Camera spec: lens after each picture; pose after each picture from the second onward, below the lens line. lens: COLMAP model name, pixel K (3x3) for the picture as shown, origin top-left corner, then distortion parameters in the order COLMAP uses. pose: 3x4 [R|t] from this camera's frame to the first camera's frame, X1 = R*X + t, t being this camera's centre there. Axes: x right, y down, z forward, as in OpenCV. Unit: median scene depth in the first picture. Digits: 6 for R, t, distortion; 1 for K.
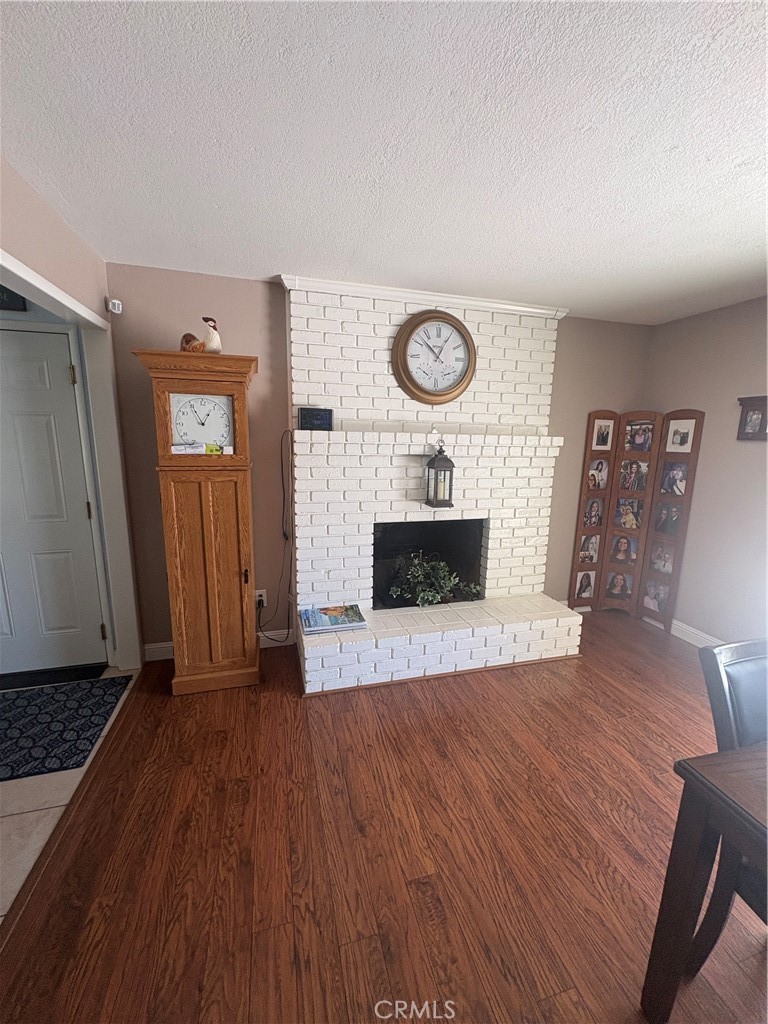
lens RADIAL K [[408.5, 0, 385.2], [0, 408.5, 511.4], [0, 0, 1]] dist [-0.002513, -0.000242]
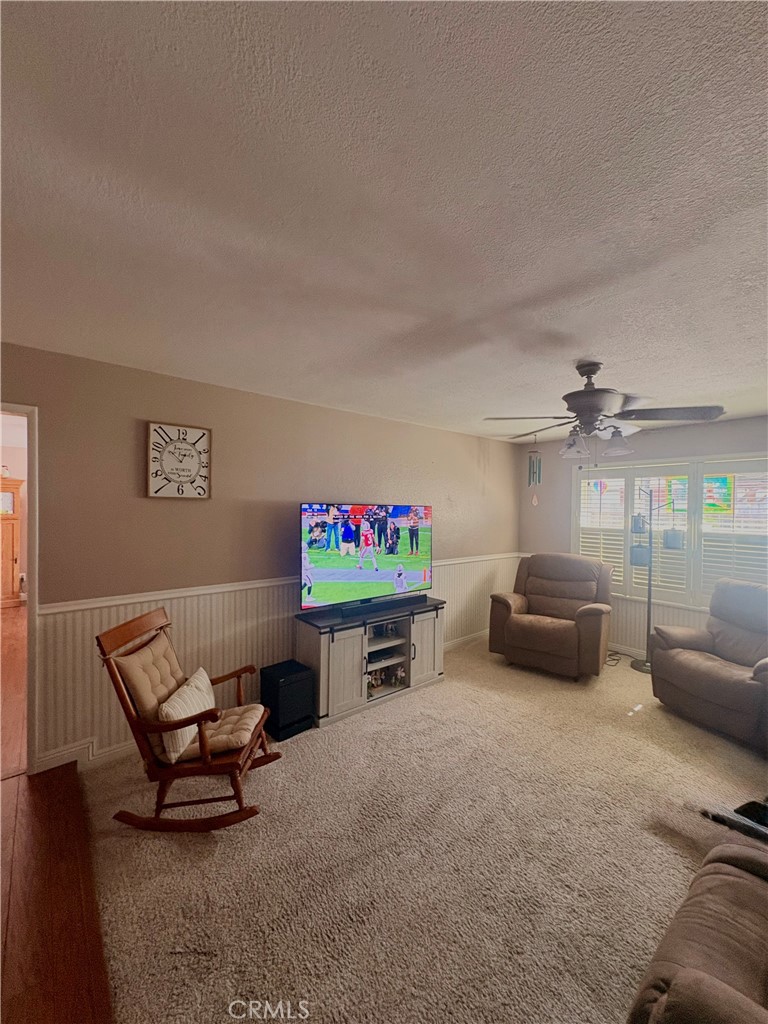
lens RADIAL K [[408.5, 0, 382.1], [0, 408.5, 512.0], [0, 0, 1]] dist [-0.002513, -0.000242]
pose [[0.916206, -0.016436, 0.400371, 0.739348], [0.085766, 0.984047, -0.155869, 0.447622], [-0.391422, 0.177146, 0.902999, -2.241081]]
